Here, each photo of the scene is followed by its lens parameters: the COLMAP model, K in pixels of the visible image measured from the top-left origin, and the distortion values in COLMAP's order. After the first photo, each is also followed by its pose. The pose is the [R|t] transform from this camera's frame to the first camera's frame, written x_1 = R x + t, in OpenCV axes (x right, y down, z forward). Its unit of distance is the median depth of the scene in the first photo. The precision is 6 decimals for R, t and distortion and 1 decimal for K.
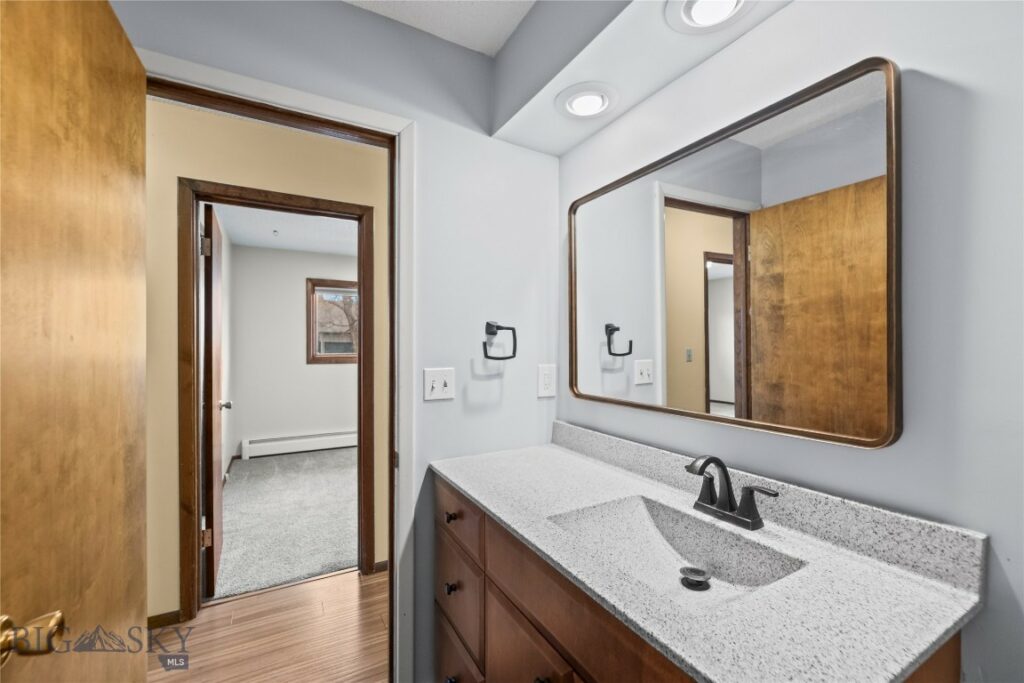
lens RADIAL K [[420.1, 0, 512.3], [0, 420.1, 342.0], [0, 0, 1]] dist [-0.002481, 0.000155]
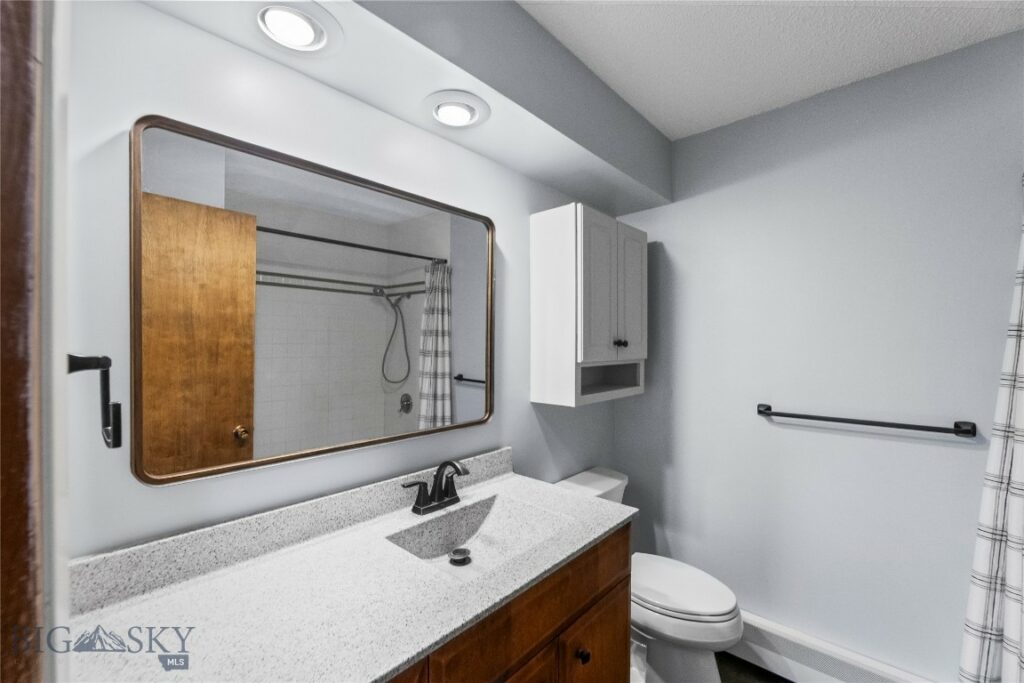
lens RADIAL K [[420.1, 0, 513.9], [0, 420.1, 345.0], [0, 0, 1]] dist [-0.002481, 0.000155]
pose [[-0.308453, -0.006007, 0.951221, -0.396913], [-0.006975, 0.999967, 0.004054, -0.043503], [-0.951214, -0.005384, -0.308485, 0.591015]]
